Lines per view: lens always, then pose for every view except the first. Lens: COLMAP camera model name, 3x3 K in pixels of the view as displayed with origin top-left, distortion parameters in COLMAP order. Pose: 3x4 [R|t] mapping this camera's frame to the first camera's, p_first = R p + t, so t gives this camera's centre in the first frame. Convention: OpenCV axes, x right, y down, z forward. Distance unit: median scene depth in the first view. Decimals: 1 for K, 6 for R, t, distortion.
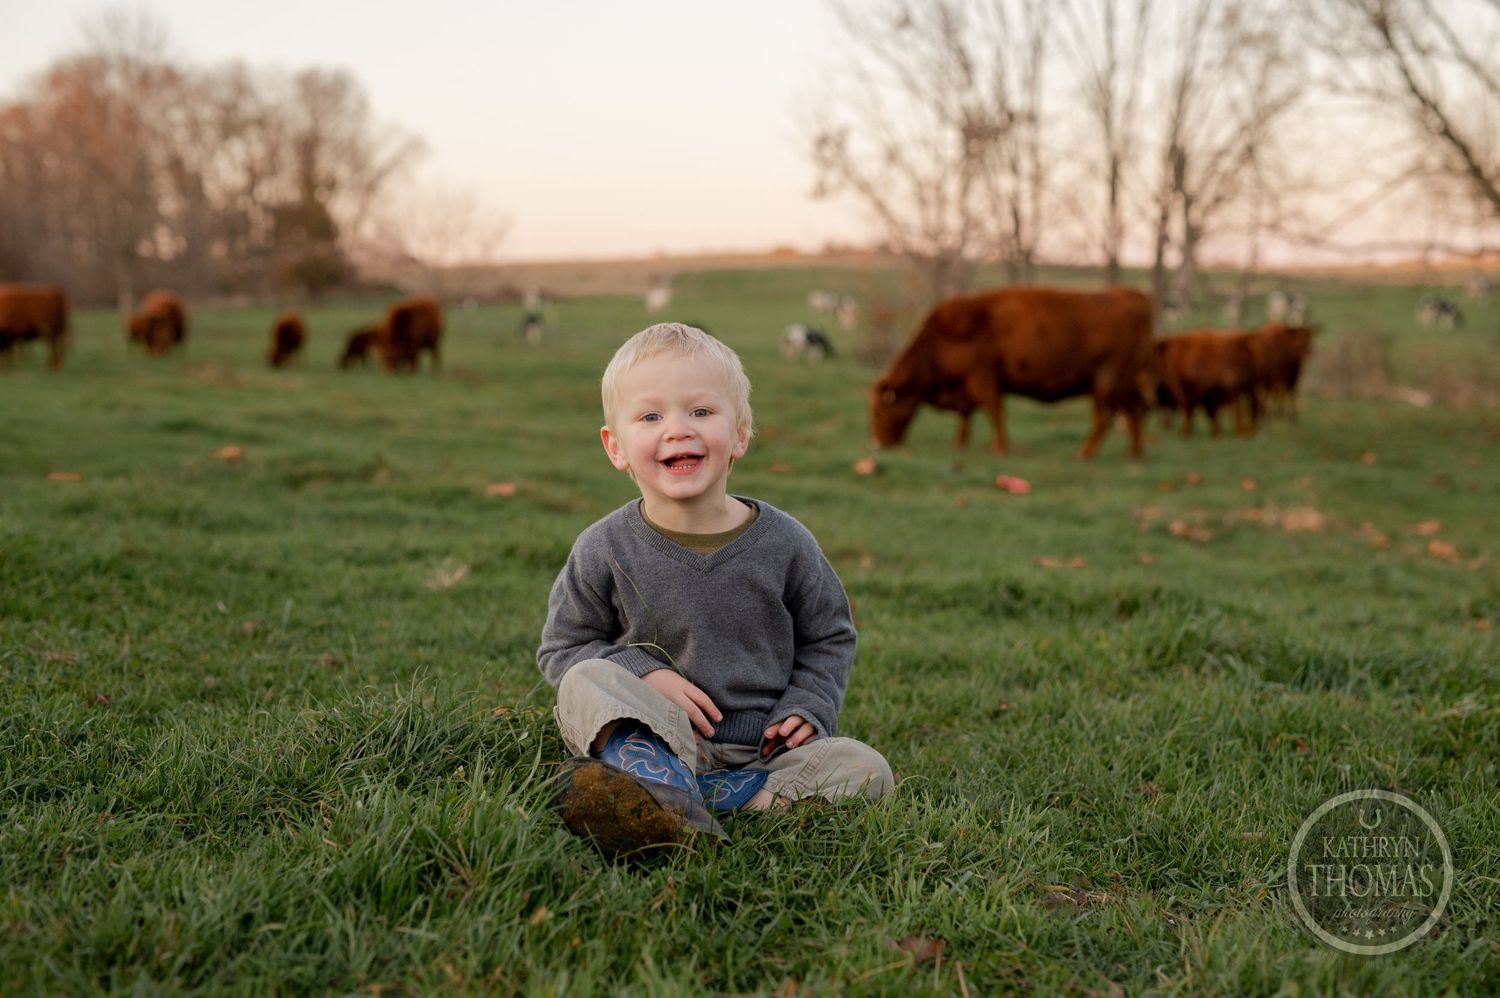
lens RADIAL K [[2108.9, 0, 749.6], [0, 2108.9, 510.4], [0, 0, 1]] dist [0.000810, 0.000000]
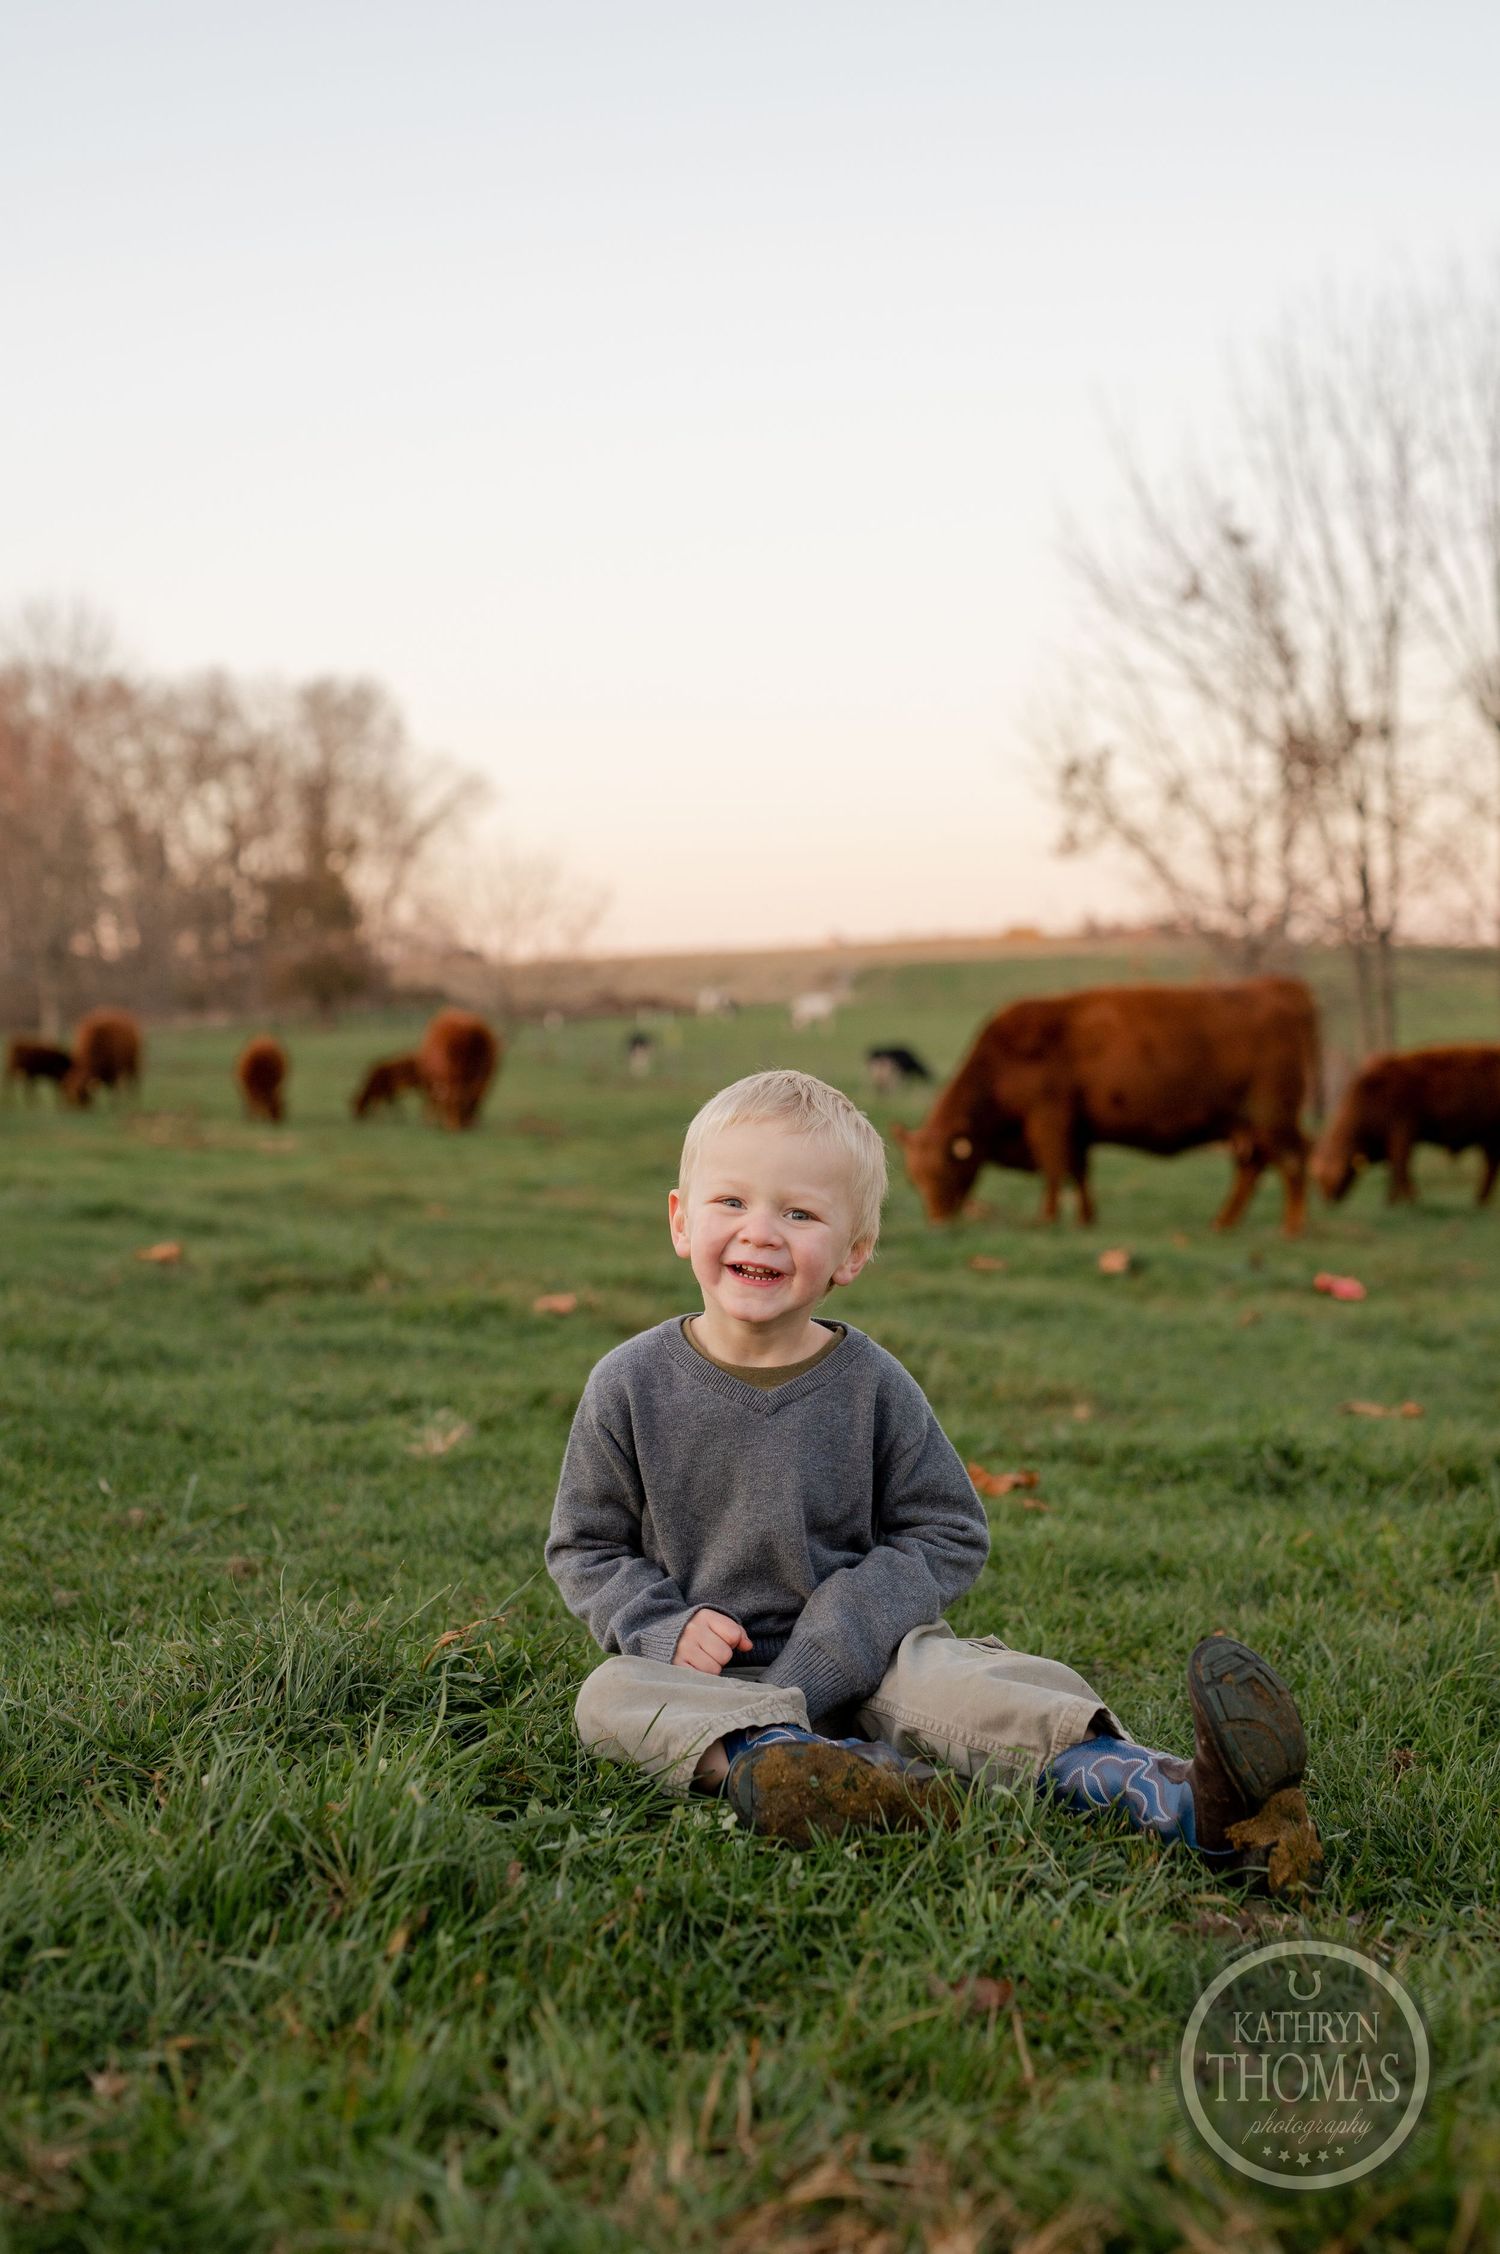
lens RADIAL K [[3169.0, 0, 746.2], [0, 3169.0, 1126.7], [0, 0, 1]] dist [0.000810, 0.000000]
pose [[0.997316, -0.010917, -0.072402, 0.011486], [0.006414, 0.998047, -0.062134, -0.001827], [0.072939, 0.061503, 0.995438, -0.008804]]
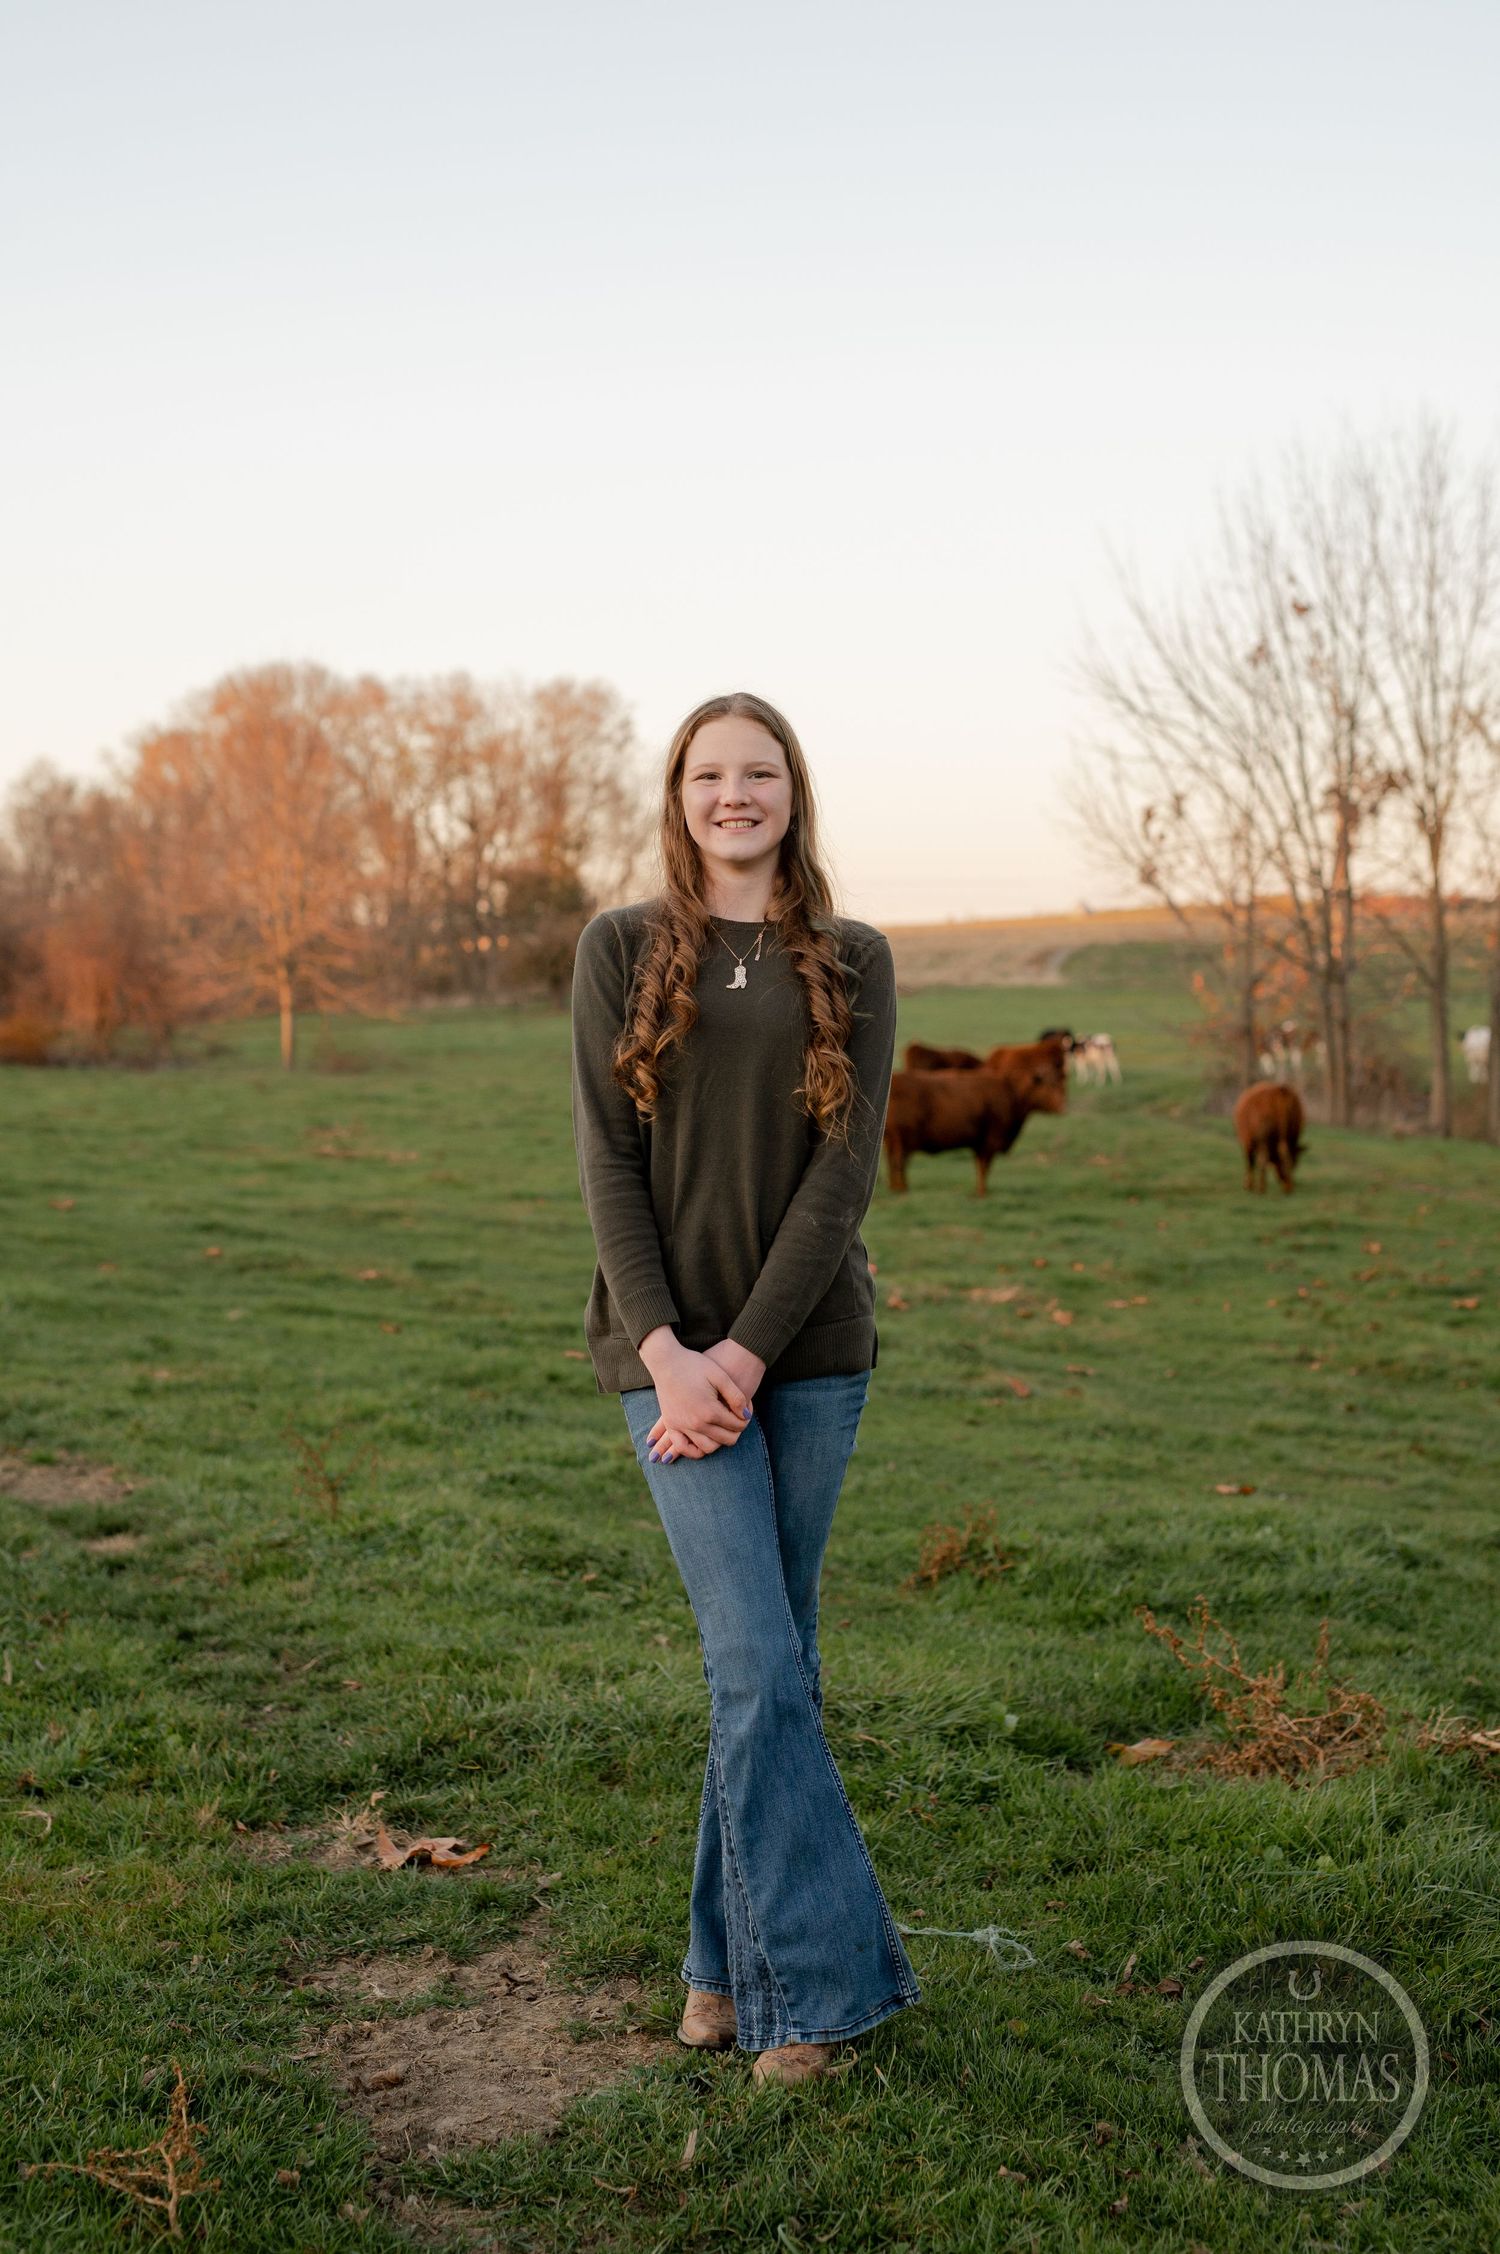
lens RADIAL K [[3169.0, 0, 758.7], [0, 3169.0, 1143.3], [0, 0, 1]] dist [0.000810, 0.000000]
pose [[0.988145, -0.001419, -0.153517, 0.188956], [-0.005743, 0.998916, -0.046200, -0.004435], [0.153416, 0.046533, 0.987065, -0.402475]]
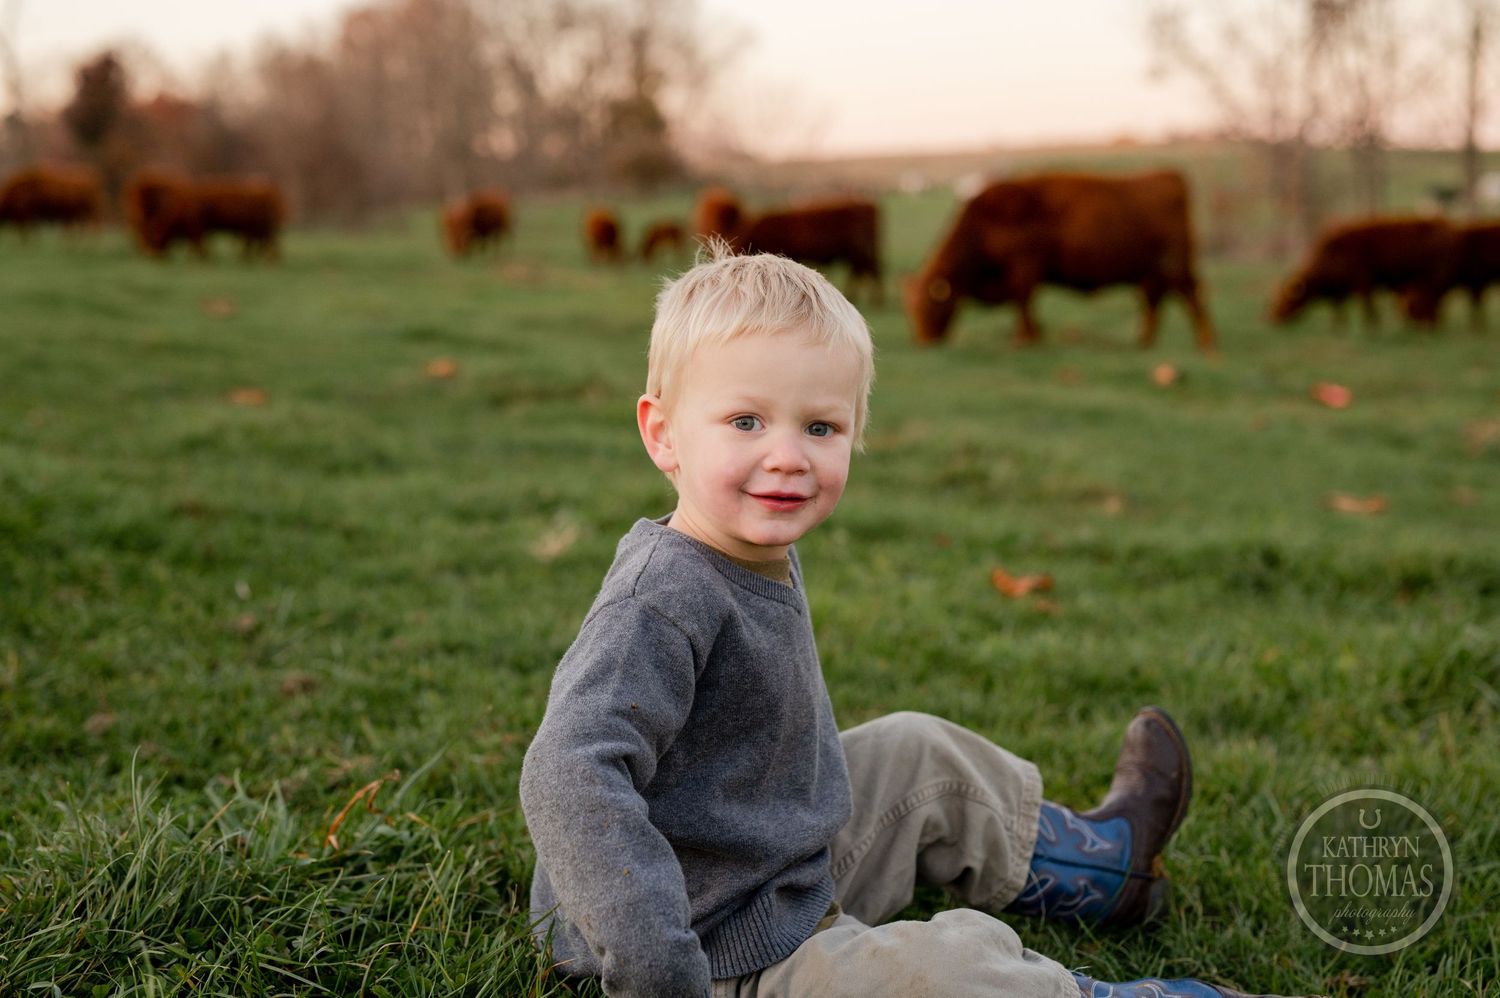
lens RADIAL K [[2108.9, 0, 743.6], [0, 2108.9, 501.8], [0, 0, 1]] dist [0.000810, 0.000000]
pose [[0.986761, 0.011328, -0.161787, 0.023277], [-0.003694, 0.998869, 0.047411, -0.008495], [0.162141, -0.046186, 0.985686, 0.069485]]
